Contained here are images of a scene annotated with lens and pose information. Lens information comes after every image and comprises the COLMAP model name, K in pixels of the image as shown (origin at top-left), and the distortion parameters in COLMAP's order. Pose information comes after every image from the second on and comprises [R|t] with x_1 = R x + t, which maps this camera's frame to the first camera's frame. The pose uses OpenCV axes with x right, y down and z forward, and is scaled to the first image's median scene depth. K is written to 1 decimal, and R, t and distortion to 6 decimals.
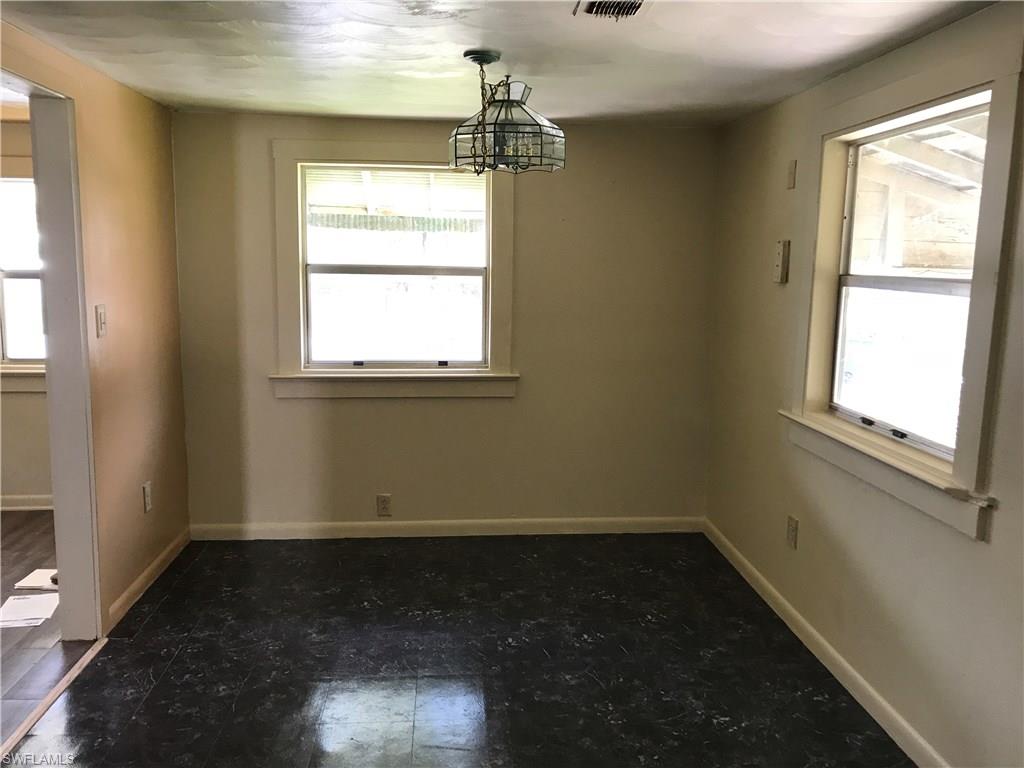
lens RADIAL K [[840.9, 0, 519.7], [0, 840.9, 380.5], [0, 0, 1]] dist [0.035271, -0.040457]
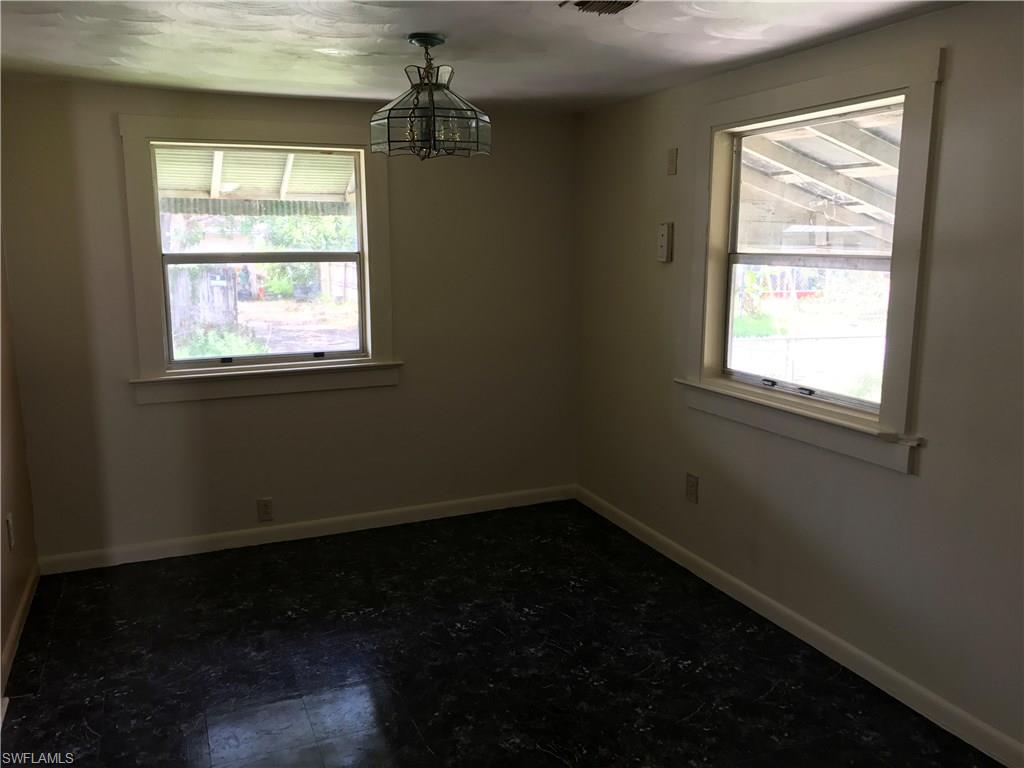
lens RADIAL K [[840.9, 0, 512.3], [0, 840.9, 381.4], [0, 0, 1]] dist [0.035271, -0.040457]
pose [[0.948205, -0.071279, 0.309558, -0.230622], [0.063082, 0.997343, 0.036424, -0.014193], [-0.311332, -0.015010, 0.950183, 0.027330]]
